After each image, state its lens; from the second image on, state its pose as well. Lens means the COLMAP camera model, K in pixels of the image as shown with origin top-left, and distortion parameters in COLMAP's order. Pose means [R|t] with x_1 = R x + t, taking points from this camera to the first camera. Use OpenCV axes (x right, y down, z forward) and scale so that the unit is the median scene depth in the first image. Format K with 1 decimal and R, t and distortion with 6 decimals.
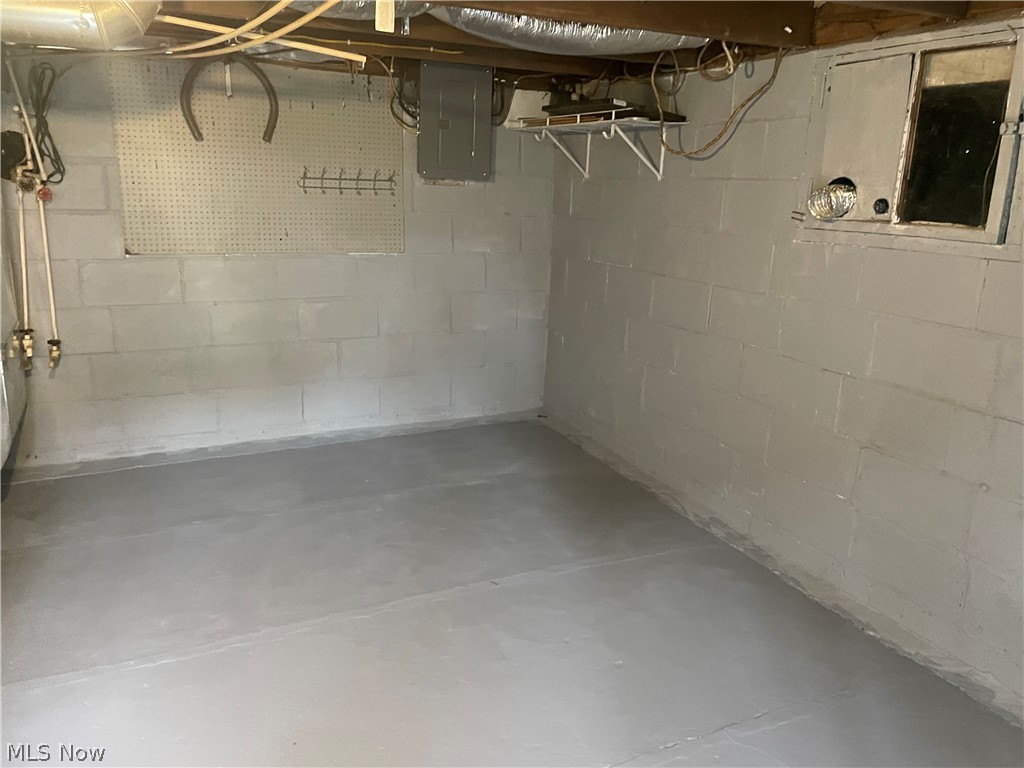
lens RADIAL K [[769.4, 0, 517.1], [0, 769.4, 375.5], [0, 0, 1]] dist [0.085846, -0.111736]
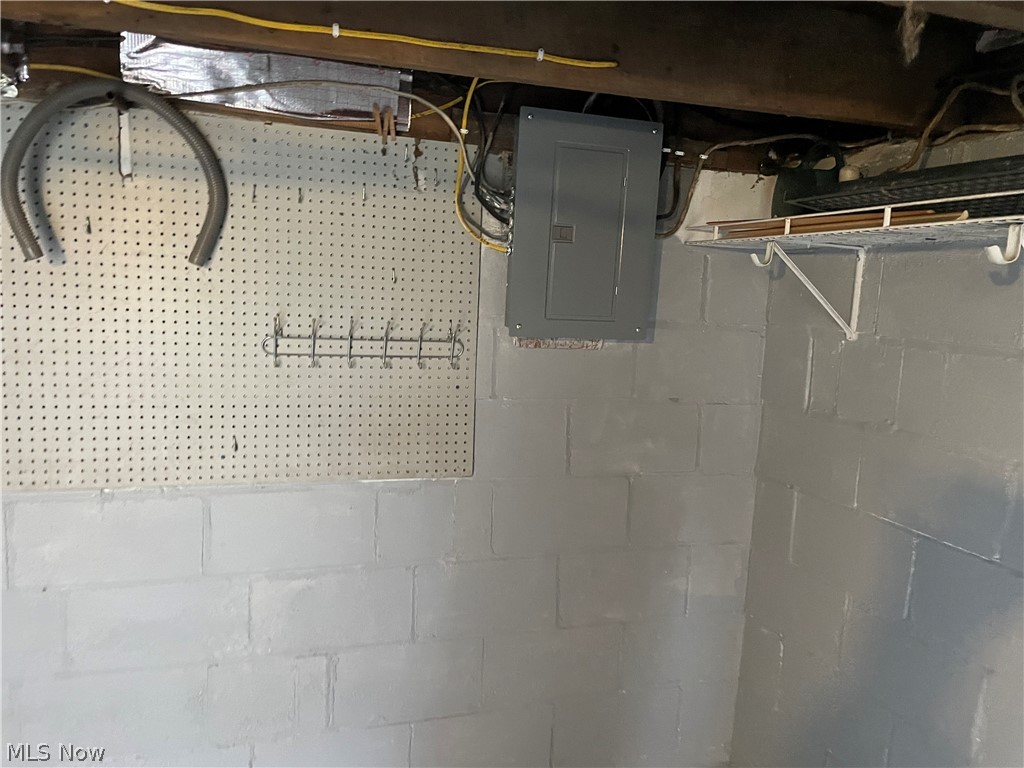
lens RADIAL K [[769.4, 0, 514.6], [0, 769.4, 393.2], [0, 0, 1]] dist [0.085846, -0.111736]
pose [[0.989362, 0.031299, -0.142070, -0.050920], [-0.048614, 0.991571, -0.120096, -0.162339], [0.137114, 0.125725, 0.982544, 0.525174]]
